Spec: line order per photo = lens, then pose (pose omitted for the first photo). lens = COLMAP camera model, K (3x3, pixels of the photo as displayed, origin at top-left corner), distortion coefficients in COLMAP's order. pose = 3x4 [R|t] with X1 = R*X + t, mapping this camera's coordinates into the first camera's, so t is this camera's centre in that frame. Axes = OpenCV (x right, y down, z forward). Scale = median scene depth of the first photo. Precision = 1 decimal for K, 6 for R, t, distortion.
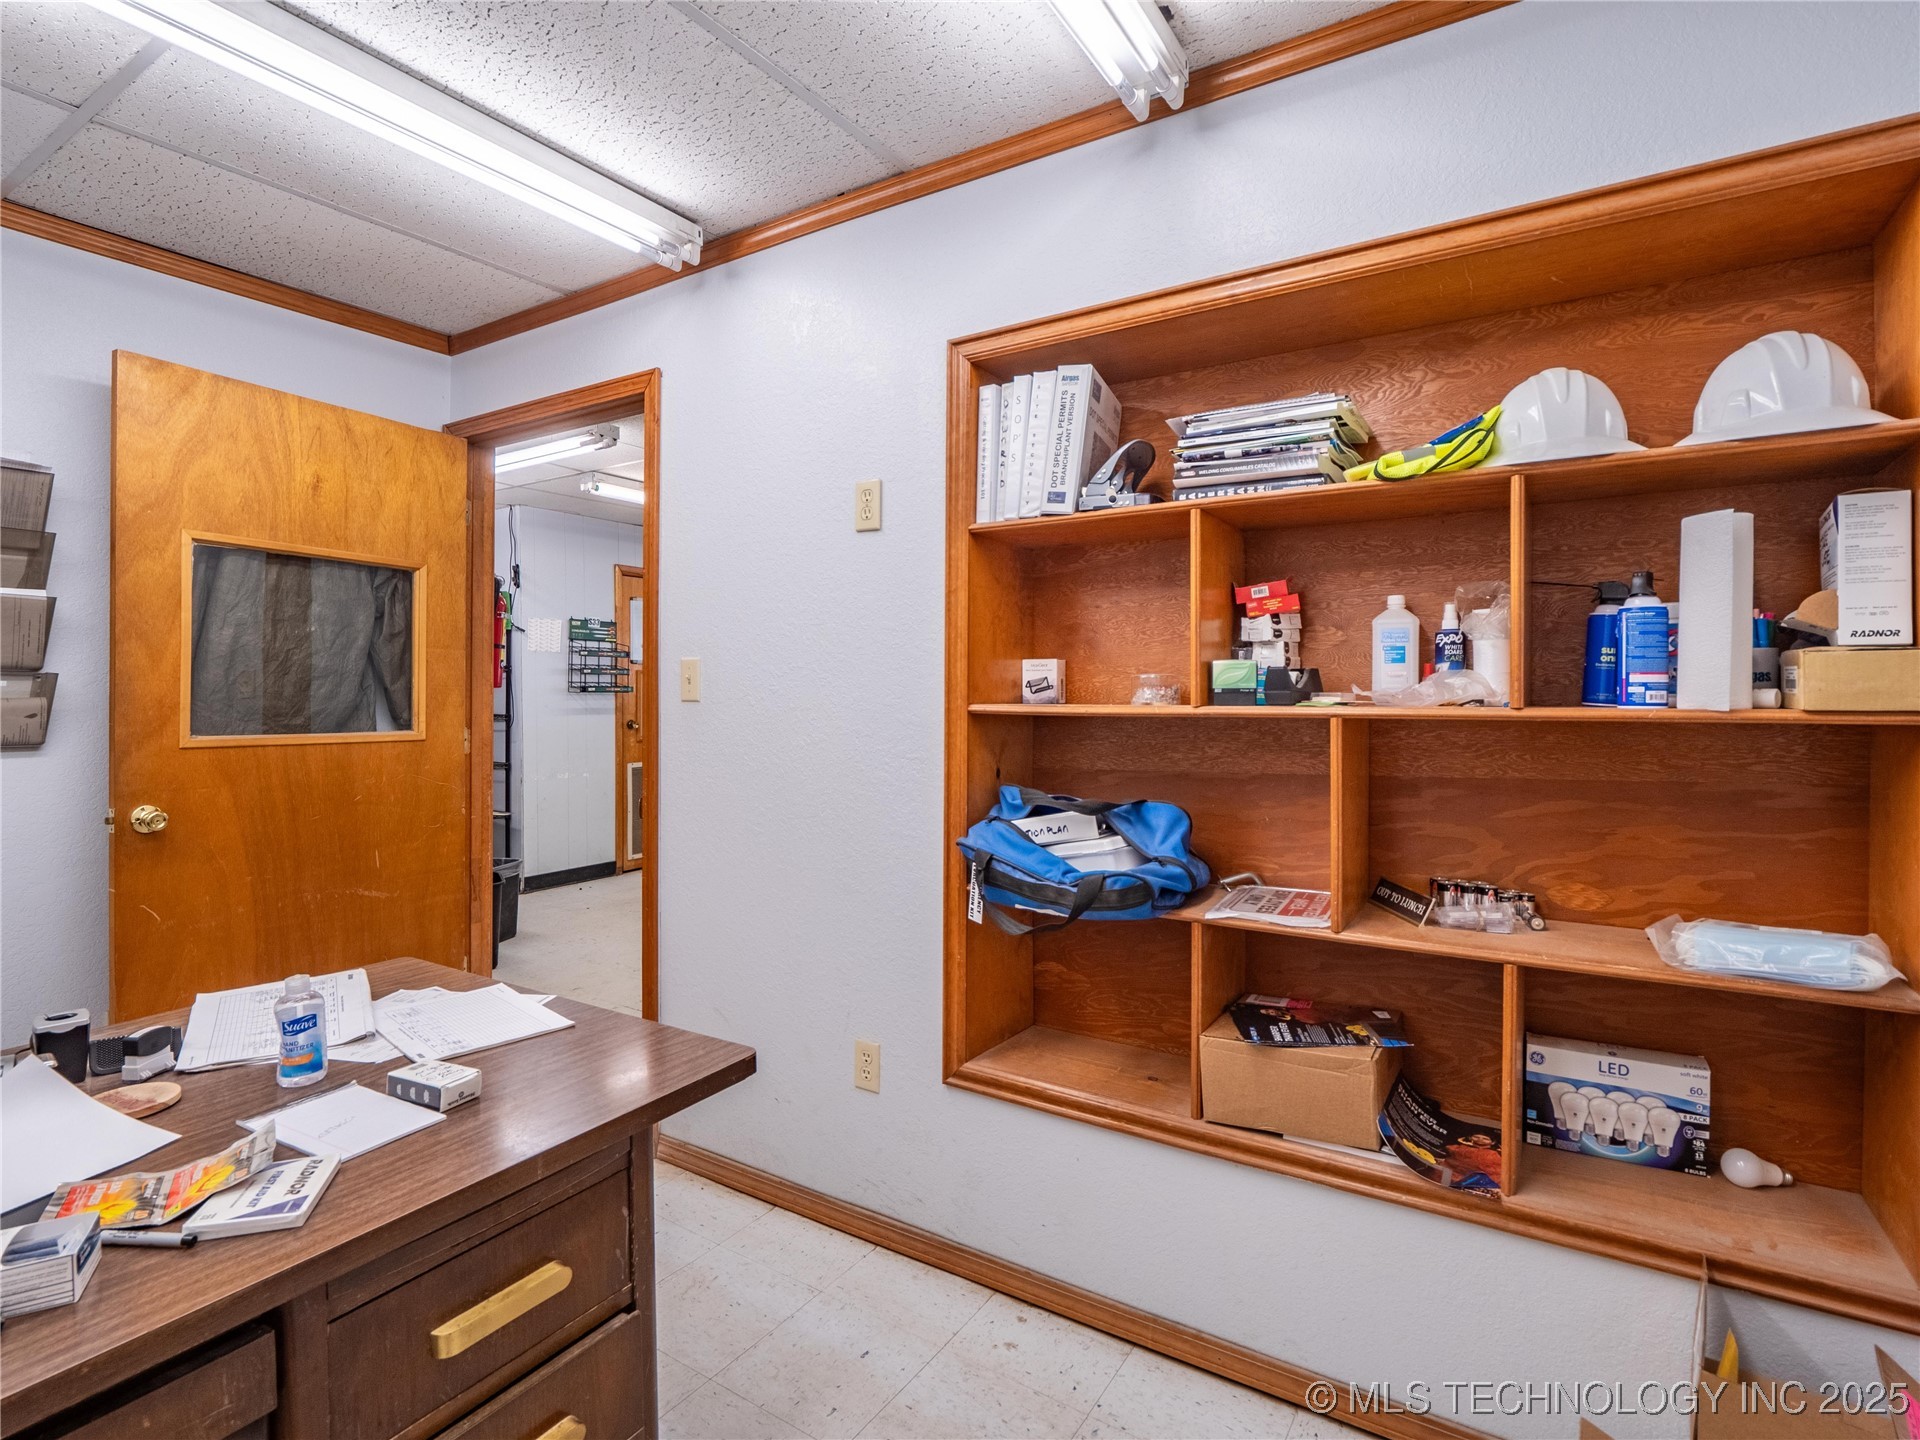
lens RADIAL K [[936.8, 0, 961.9], [0, 936.8, 705.6], [0, 0, 1]] dist [-0.008539, -0.003845]
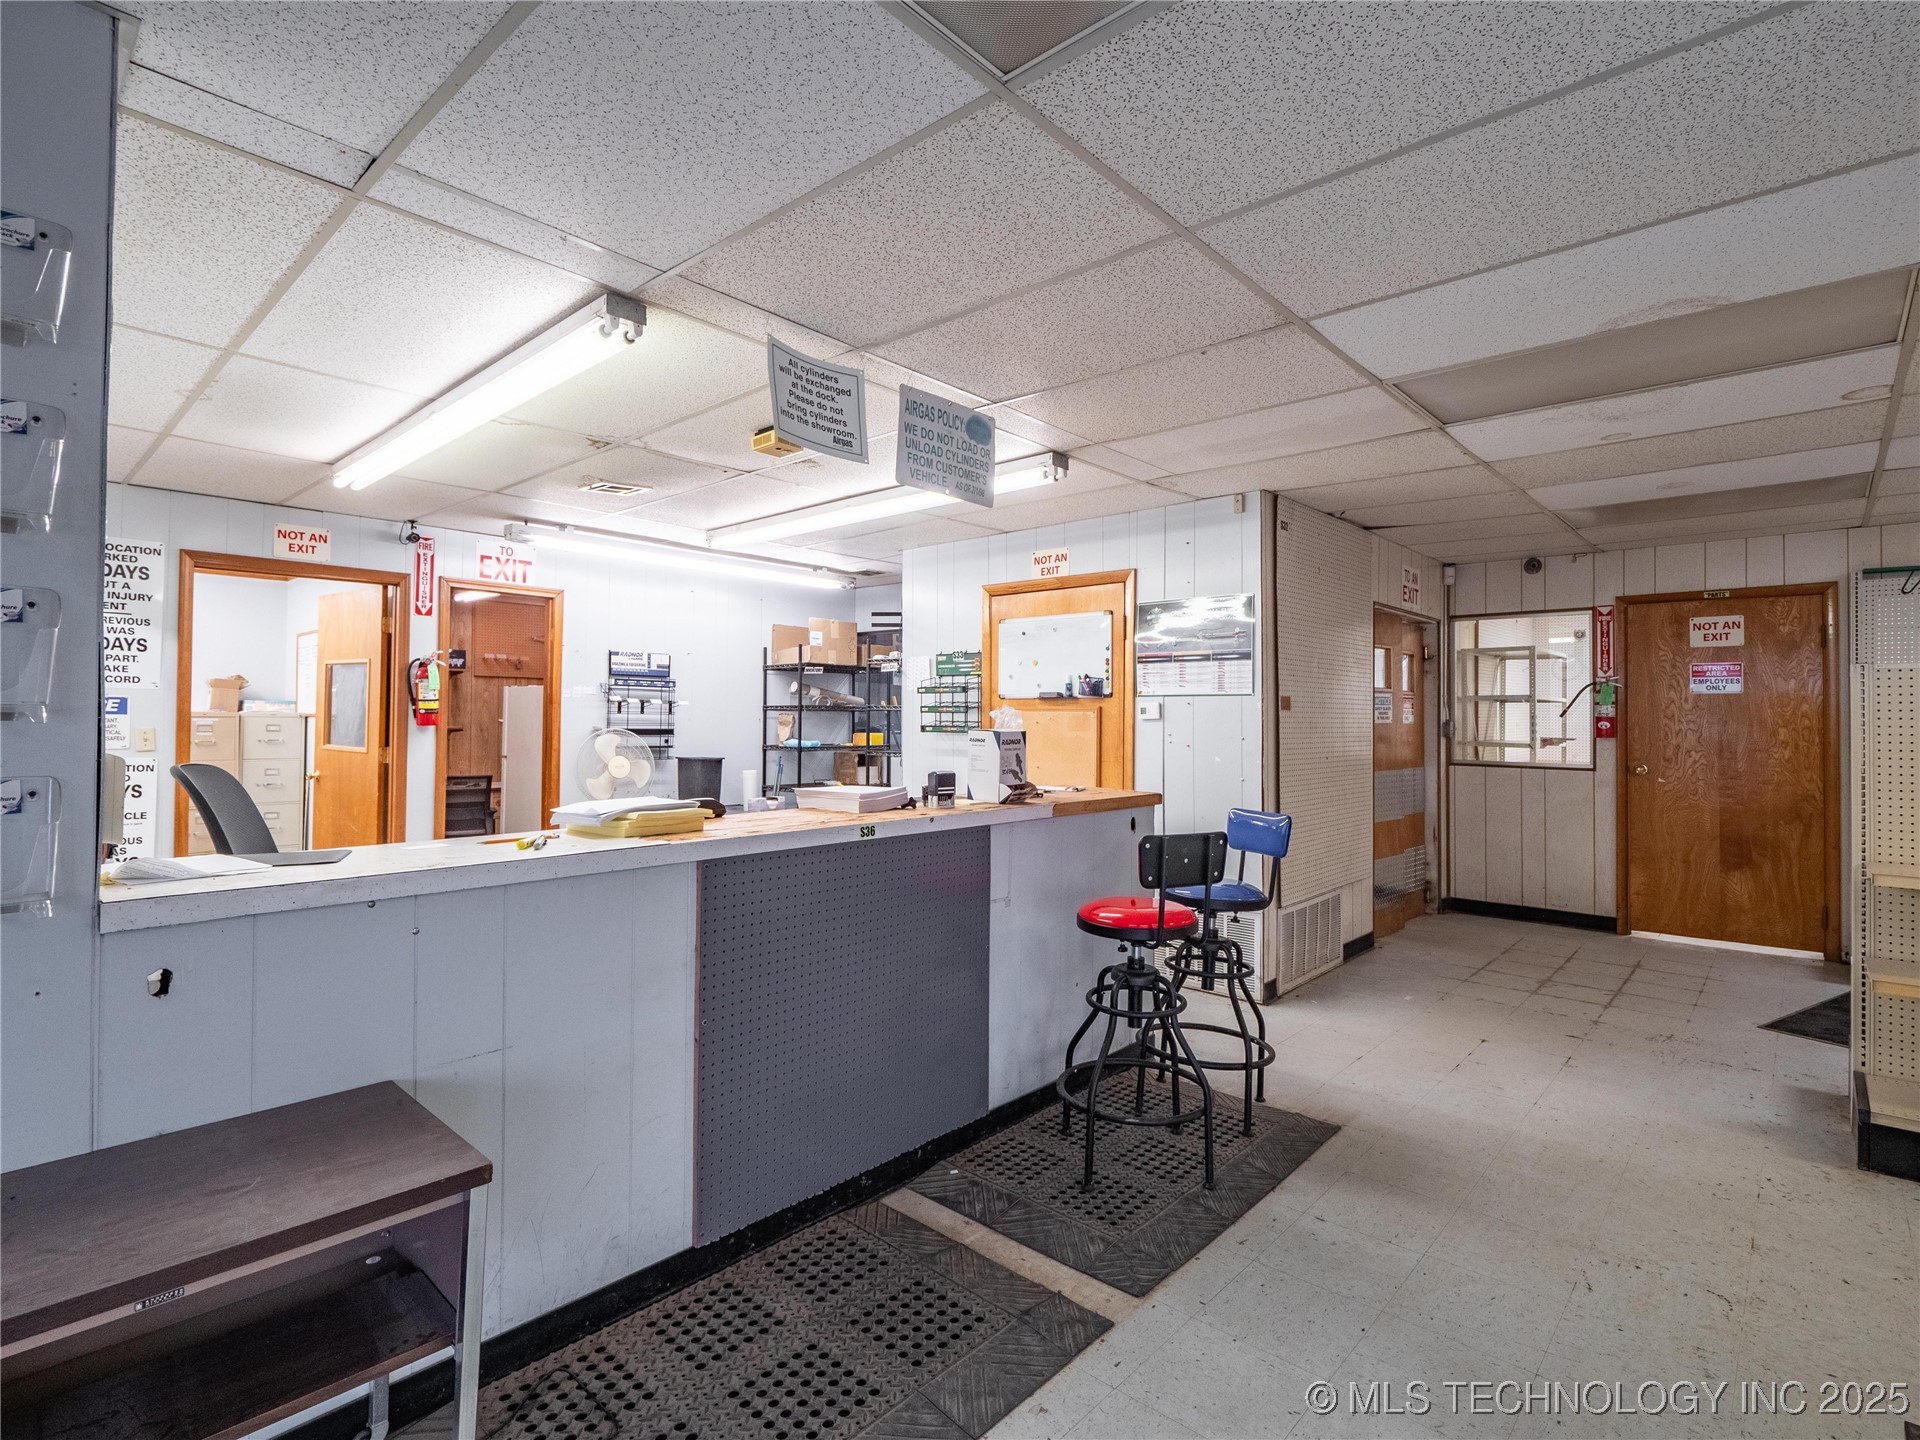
lens RADIAL K [[936.8, 0, 997.2], [0, 936.8, 708.9], [0, 0, 1]] dist [-0.008539, -0.003845]
pose [[-0.151144, -0.011779, -0.988442, 0.485911], [-0.020189, 0.999757, -0.008827, -0.029091], [0.988306, 0.018622, -0.151345, 1.147854]]
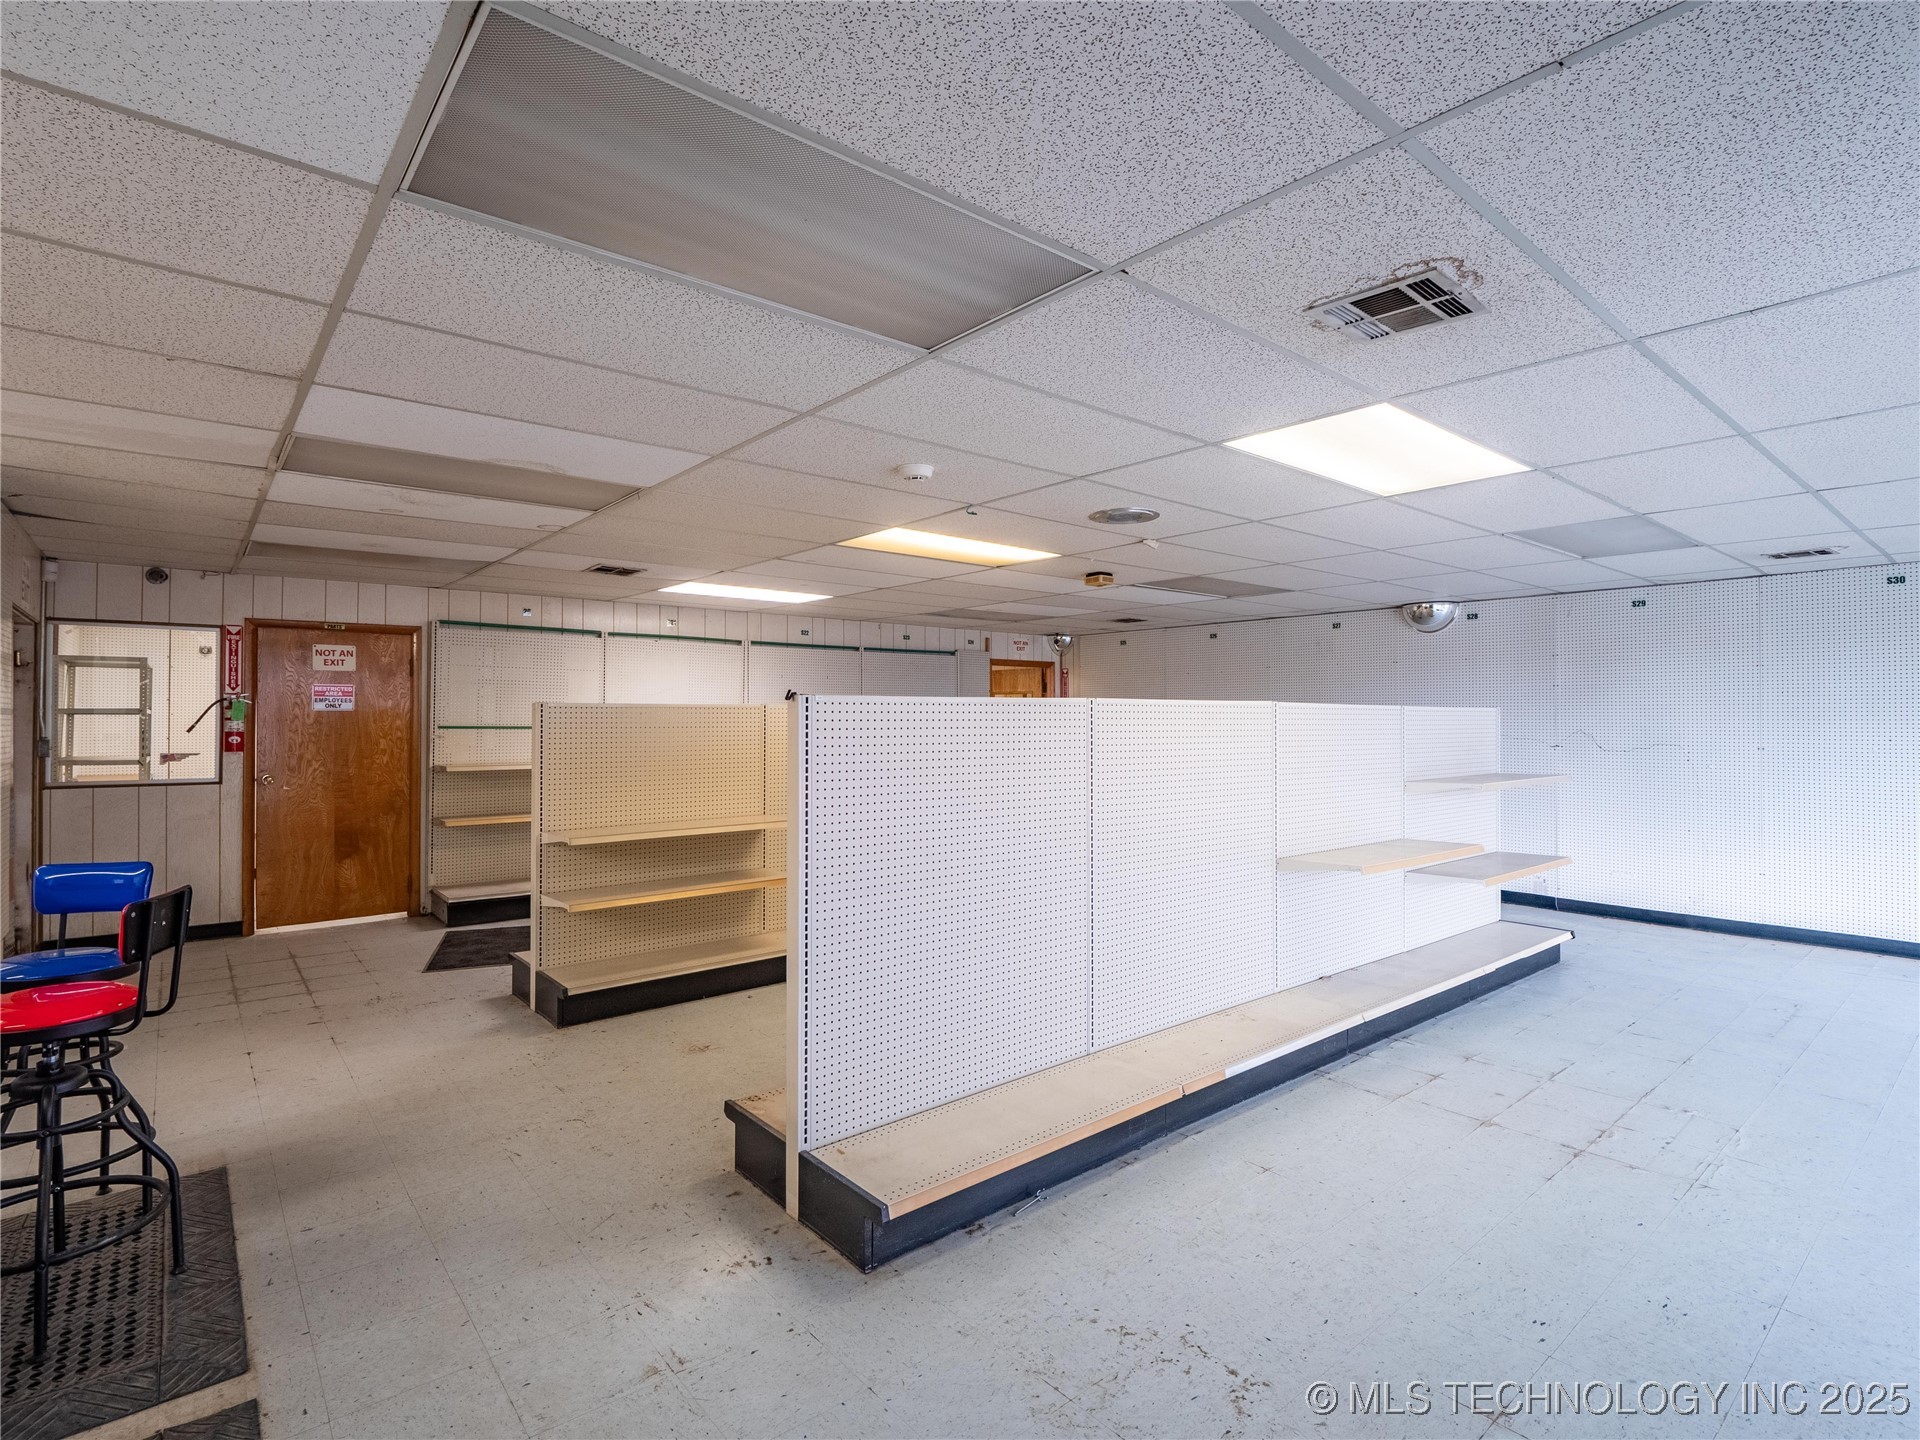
lens RADIAL K [[936.8, 0, 925.6], [0, 936.8, 717.6], [0, 0, 1]] dist [-0.008539, -0.003845]
pose [[0.945661, -0.002722, -0.325143, 0.471225], [-0.001920, 0.999901, -0.013953, -0.044033], [0.325149, 0.013819, 0.945562, 0.921516]]
